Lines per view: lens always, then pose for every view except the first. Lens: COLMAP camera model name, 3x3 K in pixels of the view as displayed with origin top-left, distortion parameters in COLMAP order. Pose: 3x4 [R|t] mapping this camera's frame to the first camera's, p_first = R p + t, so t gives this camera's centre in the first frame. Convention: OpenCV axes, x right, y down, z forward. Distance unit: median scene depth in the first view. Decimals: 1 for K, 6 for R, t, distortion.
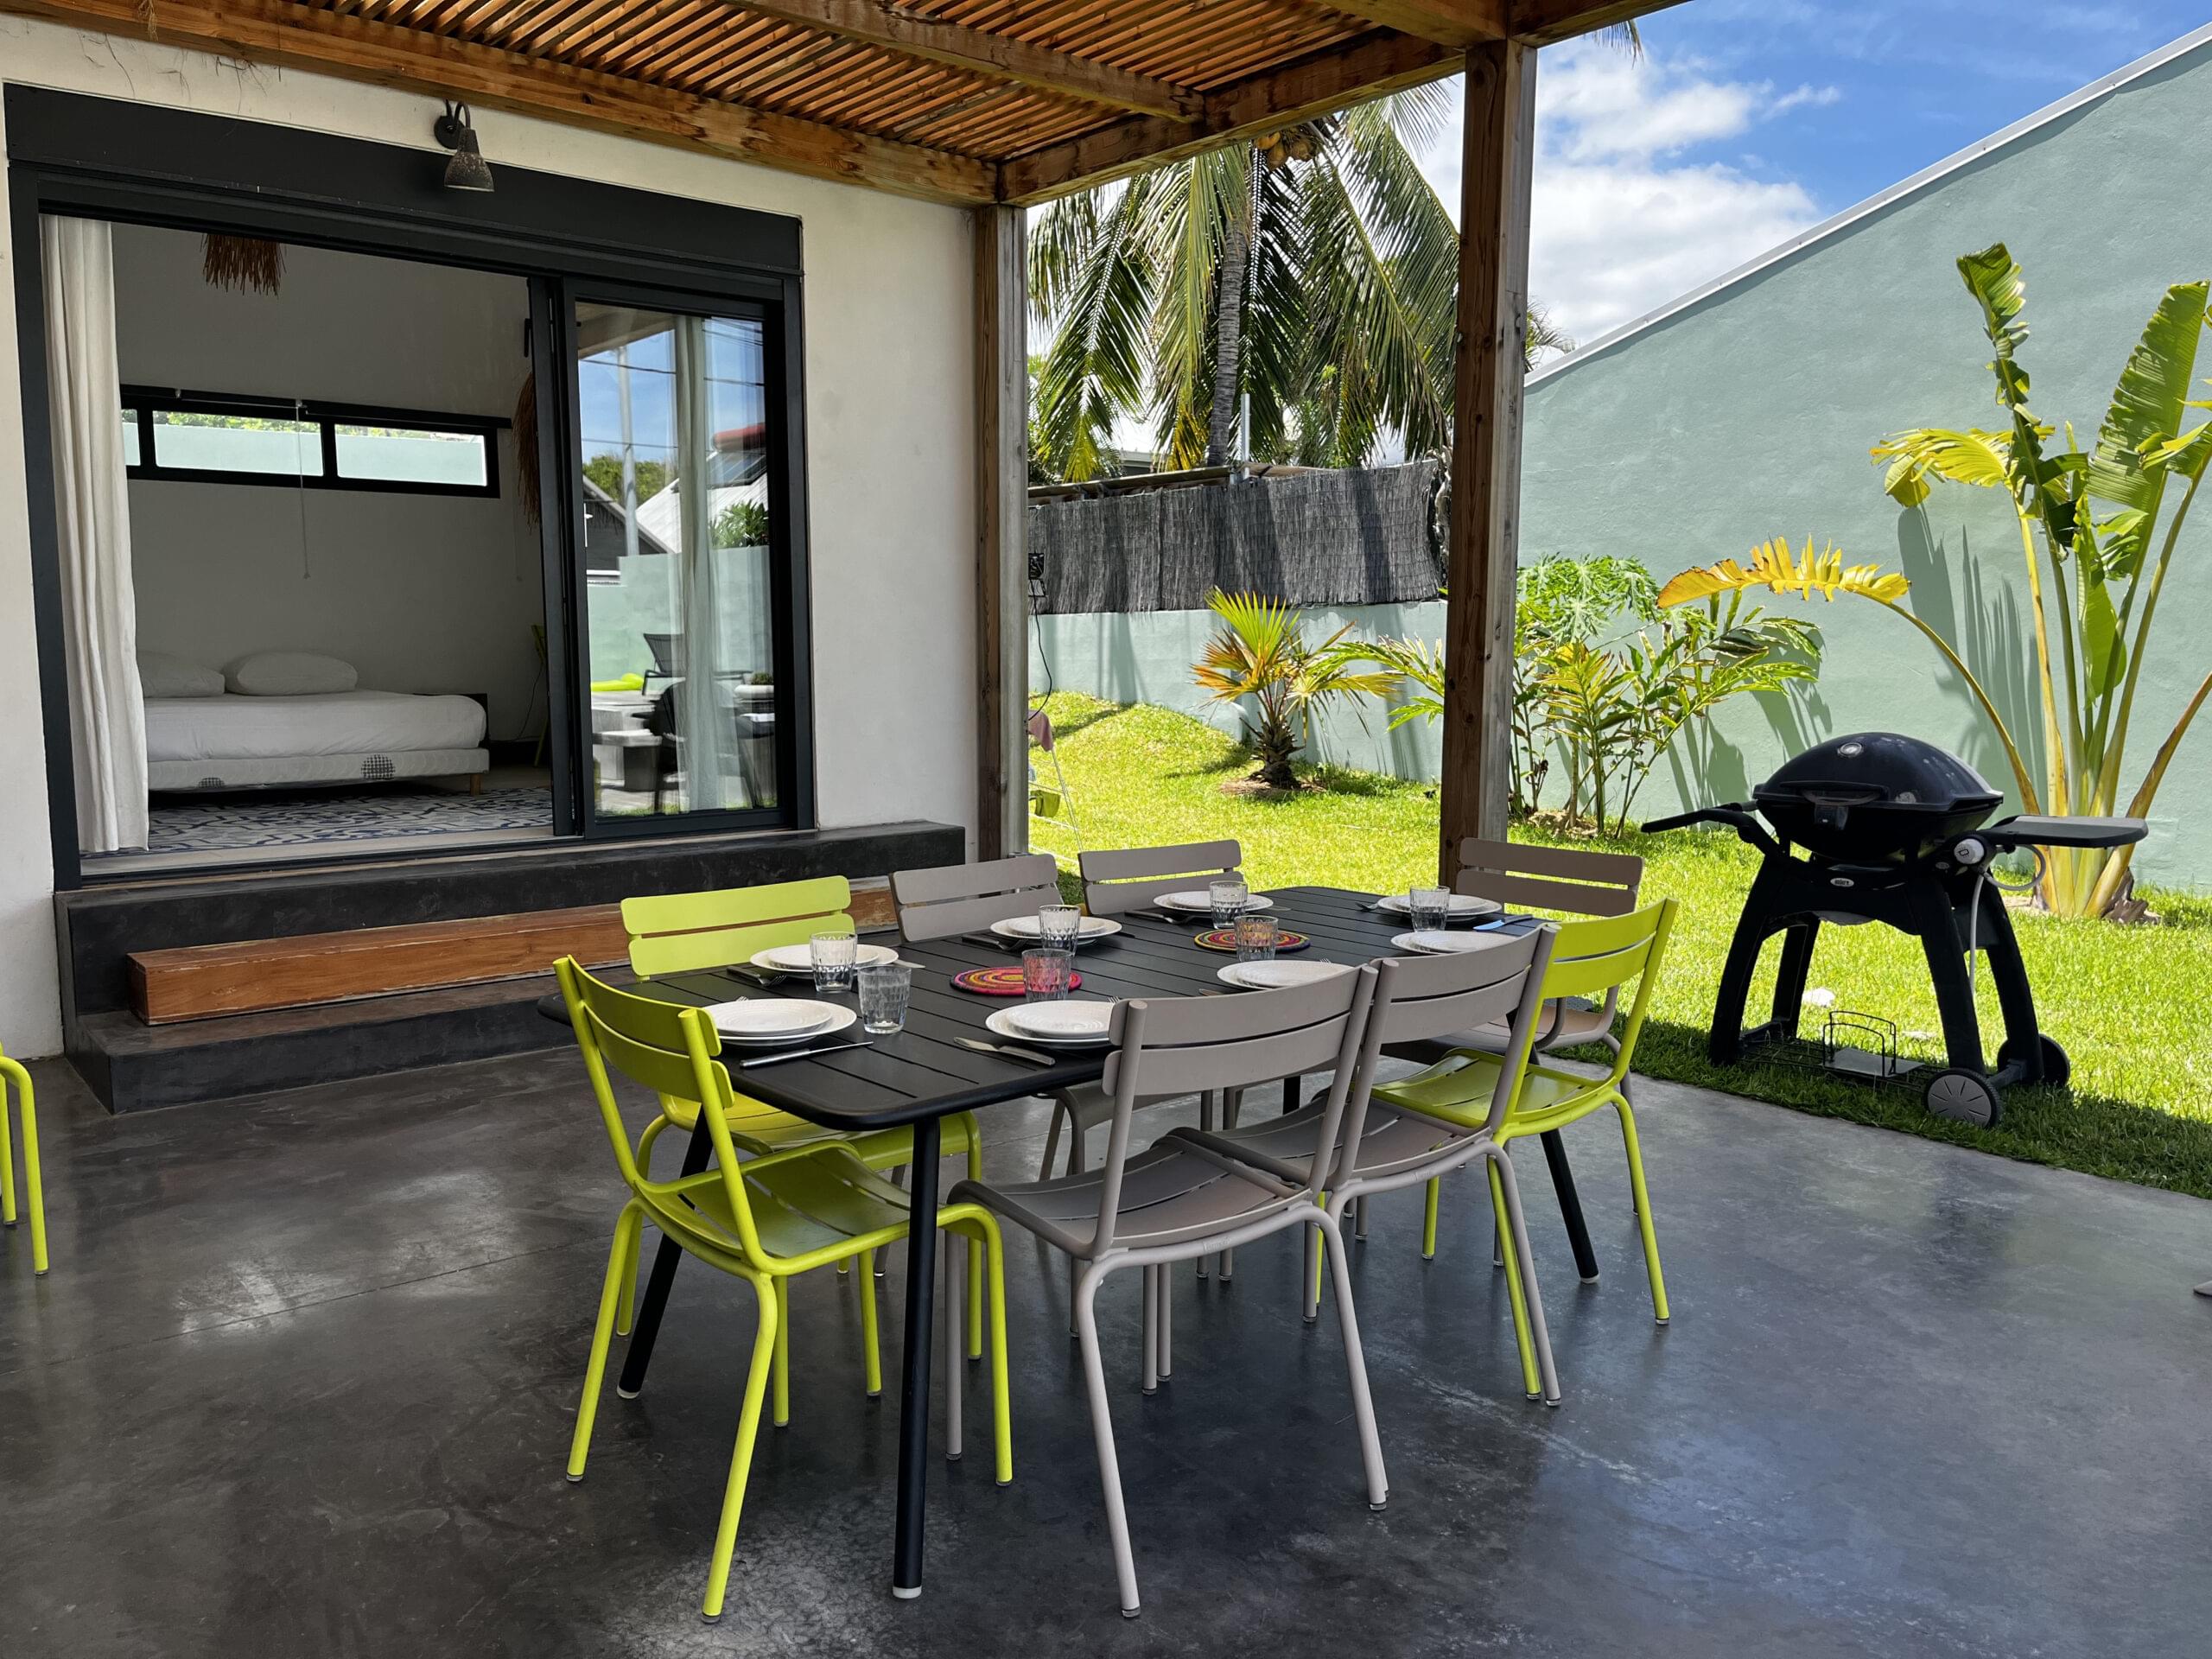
lens RADIAL K [[1685.8, 0, 1106.3], [0, 1685.8, 828.5], [0, 0, 1]] dist [0.010342, 0.004314]
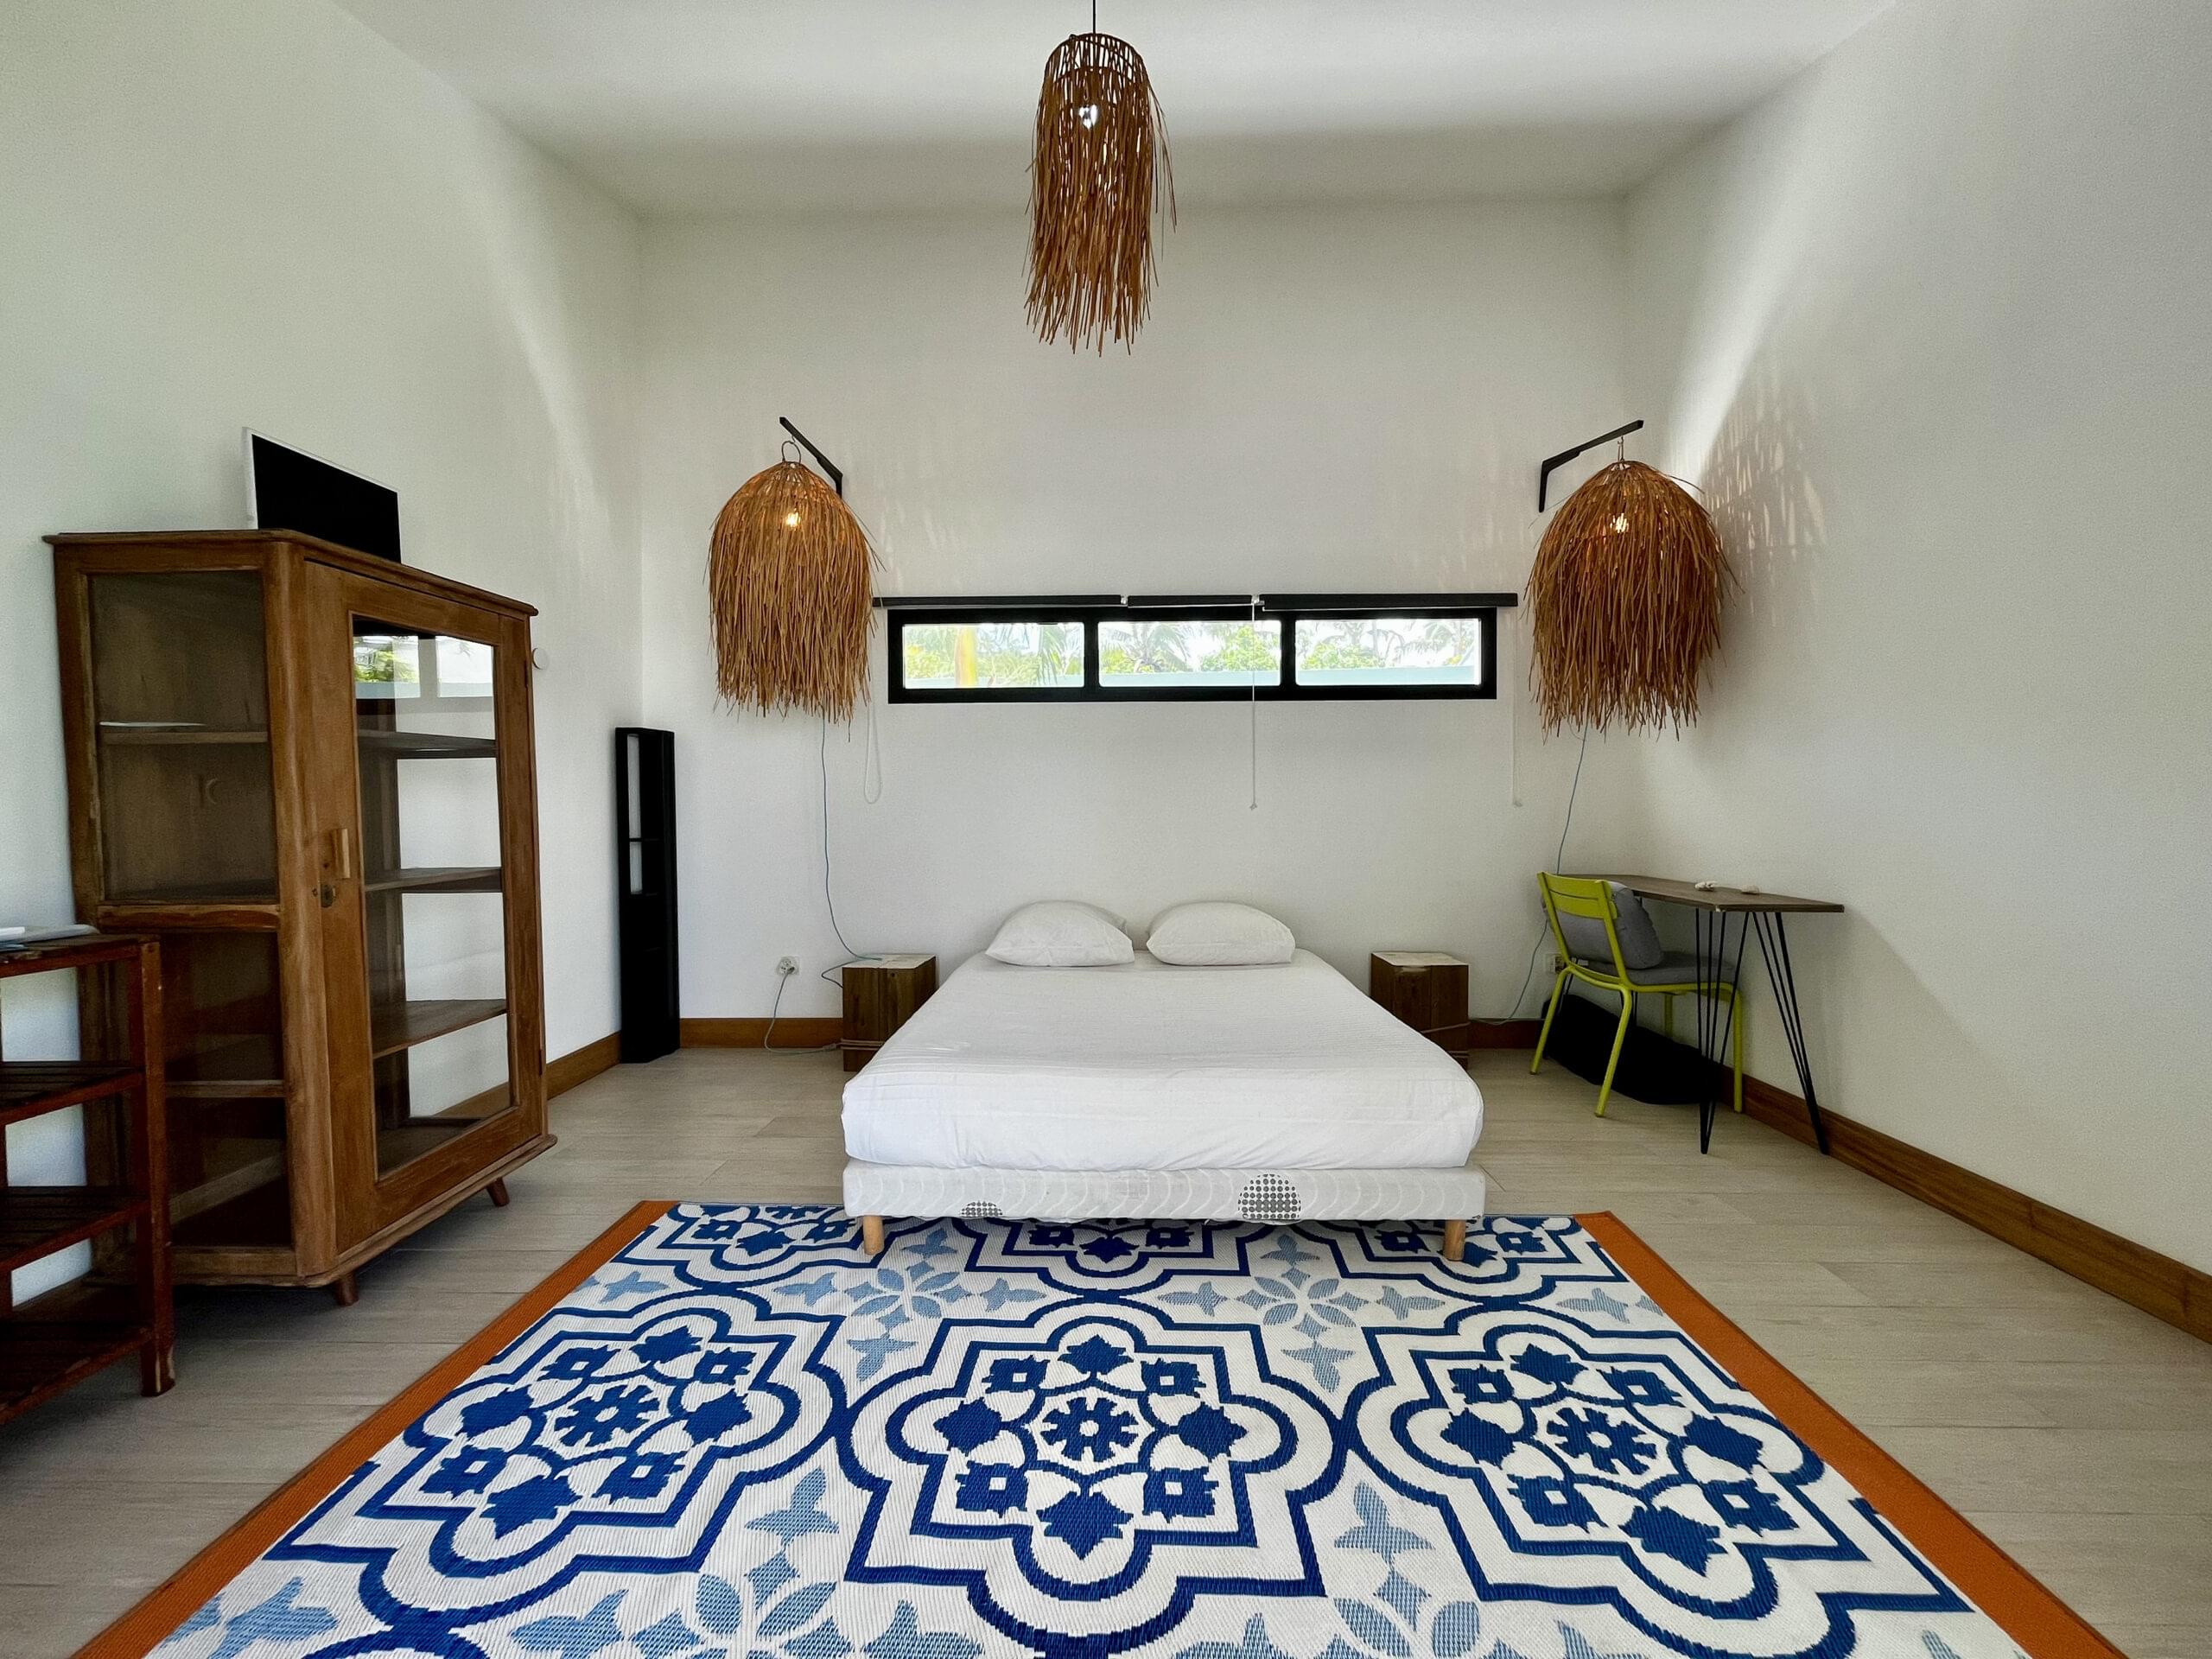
lens RADIAL K [[911.9, 0, 1102.6], [0, 911.9, 833.3], [0, 0, 1]] dist [0.001411, 0.000113]
pose [[0.759069, 0.015141, -0.650834, -0.243877], [-0.068349, 0.996058, -0.056543, -0.108018], [0.647412, 0.087403, 0.757112, 0.627079]]
